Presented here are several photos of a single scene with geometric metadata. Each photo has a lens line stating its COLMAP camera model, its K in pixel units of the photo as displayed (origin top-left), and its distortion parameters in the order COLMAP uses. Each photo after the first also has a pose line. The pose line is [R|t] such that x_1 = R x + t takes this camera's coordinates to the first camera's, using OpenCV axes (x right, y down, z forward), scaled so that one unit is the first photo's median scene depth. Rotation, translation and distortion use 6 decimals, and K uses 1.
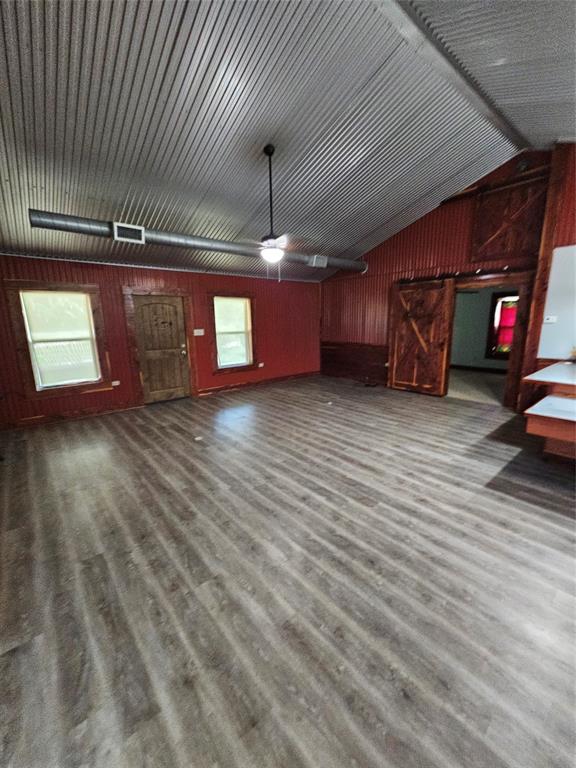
lens RADIAL K [[315.4, 0, 288.0], [0, 315.4, 384.0], [0, 0, 1]] dist [0.000312, 0.000049]
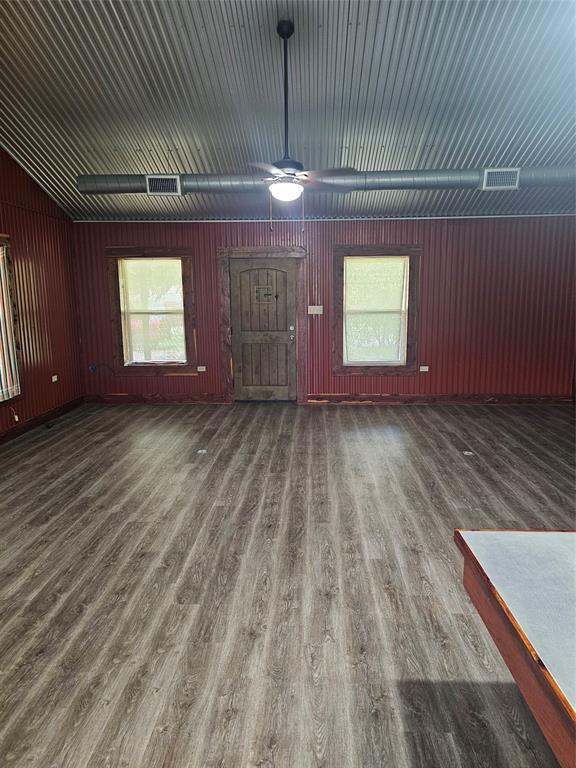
lens RADIAL K [[503.9, 0, 288.0], [0, 503.9, 384.0], [0, 0, 1]] dist [0.056379, -0.055966]
pose [[0.739673, 0.130470, -0.660198, 0.753920], [-0.141481, 0.989250, 0.036985, -0.067971], [0.657926, 0.066049, 0.750180, 0.282988]]
